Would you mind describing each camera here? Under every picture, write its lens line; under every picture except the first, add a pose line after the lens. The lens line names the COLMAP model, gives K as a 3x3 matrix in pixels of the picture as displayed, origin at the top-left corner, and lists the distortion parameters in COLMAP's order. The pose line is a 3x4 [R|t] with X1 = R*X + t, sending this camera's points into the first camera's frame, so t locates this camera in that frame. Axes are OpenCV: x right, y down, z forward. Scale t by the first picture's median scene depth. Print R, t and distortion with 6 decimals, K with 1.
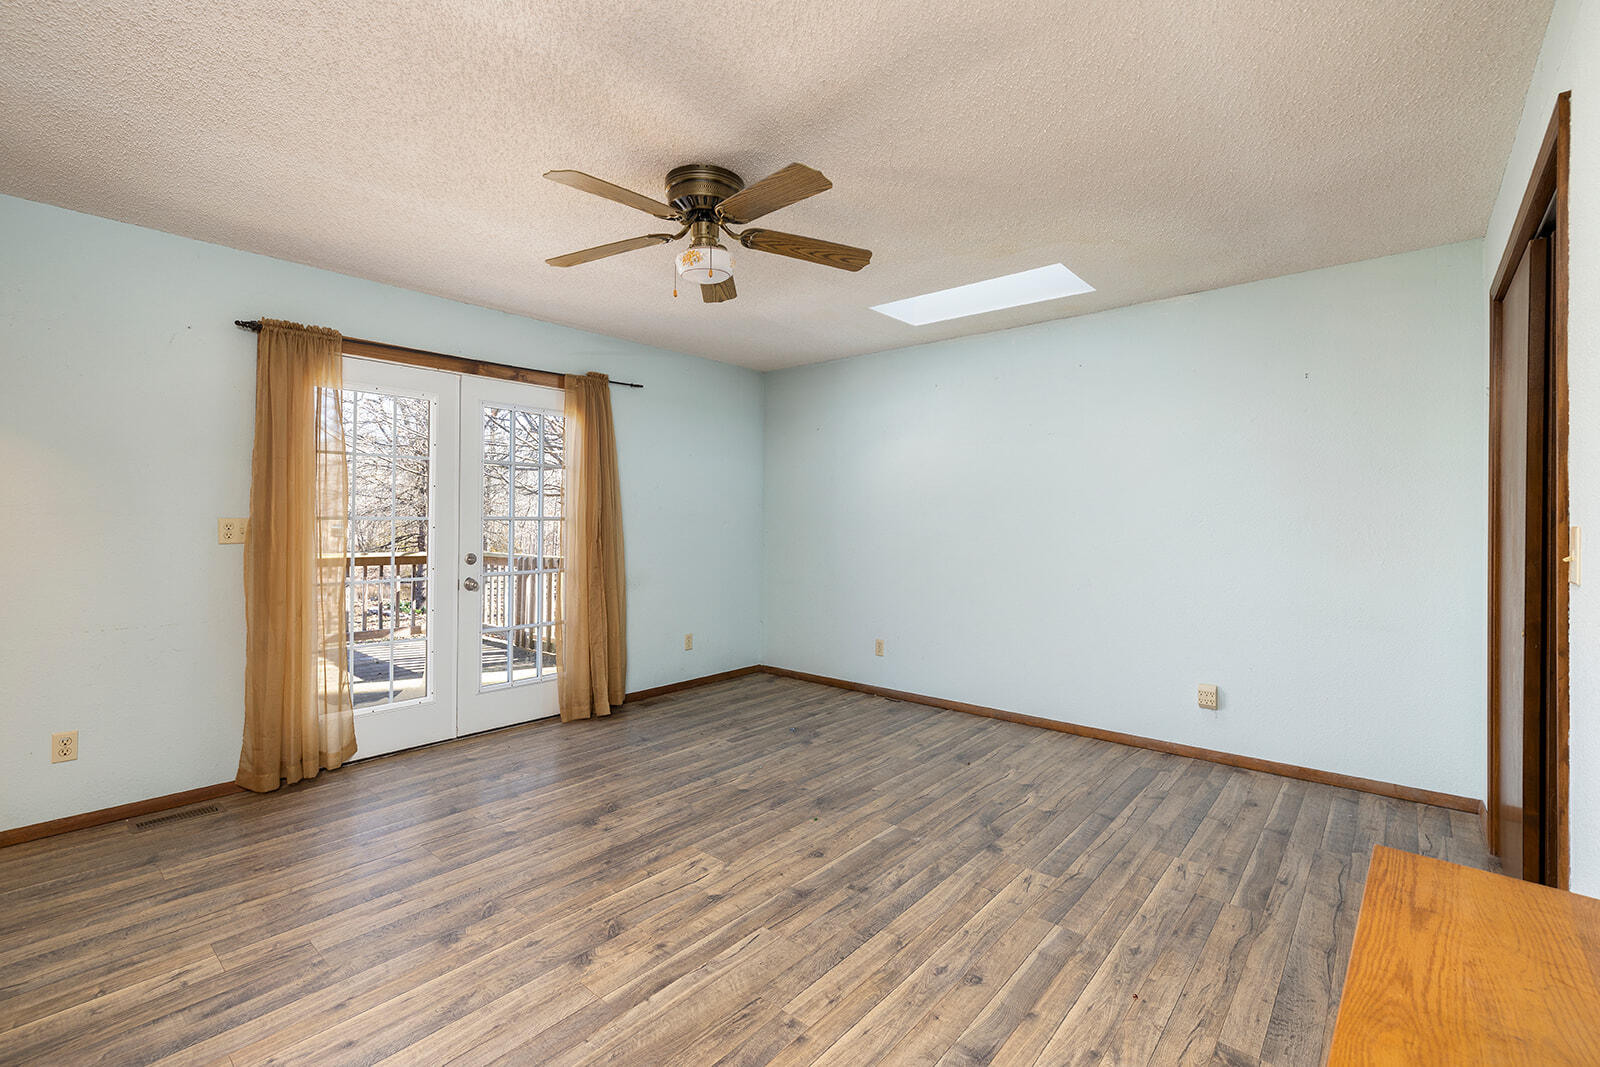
lens RADIAL K [[699.2, 0, 800.0], [0, 699.2, 523.8], [0, 0, 1]] dist [-0.001143, -0.000041]
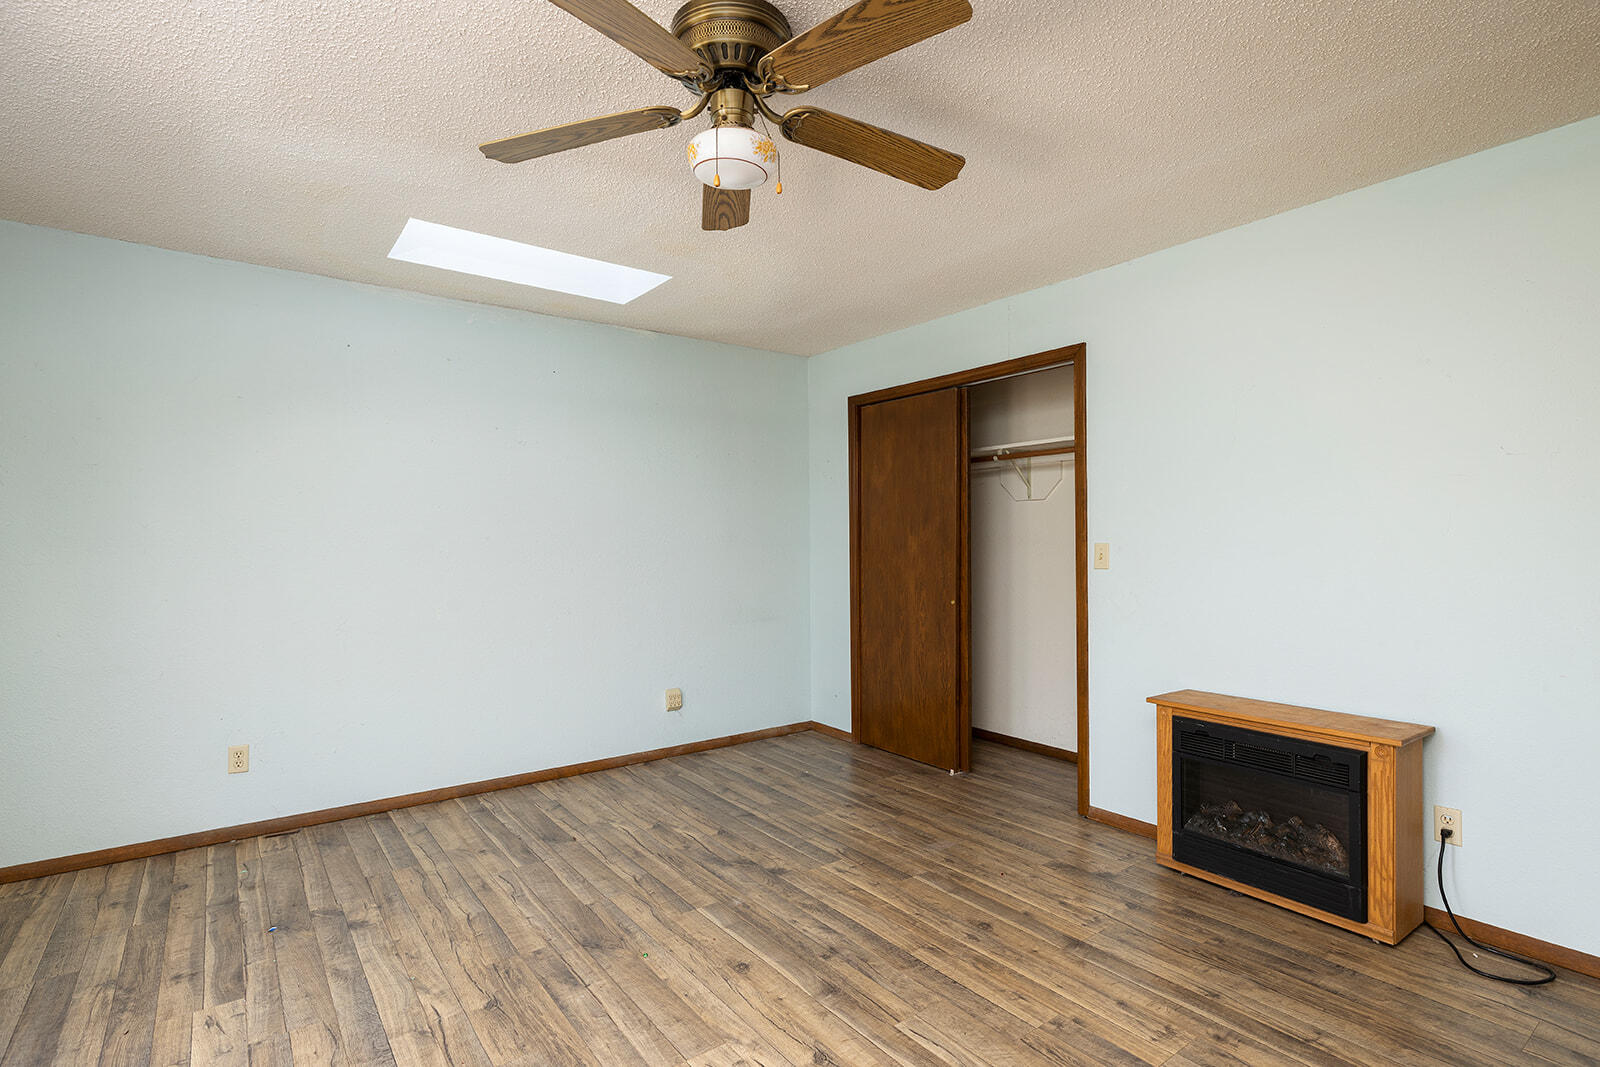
lens RADIAL K [[784.1, 0, 799.5], [0, 784.1, 532.8], [0, 0, 1]] dist [-0.005487, 0.000184]
pose [[0.217168, 0.002242, 0.976132, -0.663580], [0.013150, 0.999900, -0.005222, -0.007240], [-0.976046, 0.013970, 0.217117, 0.599066]]
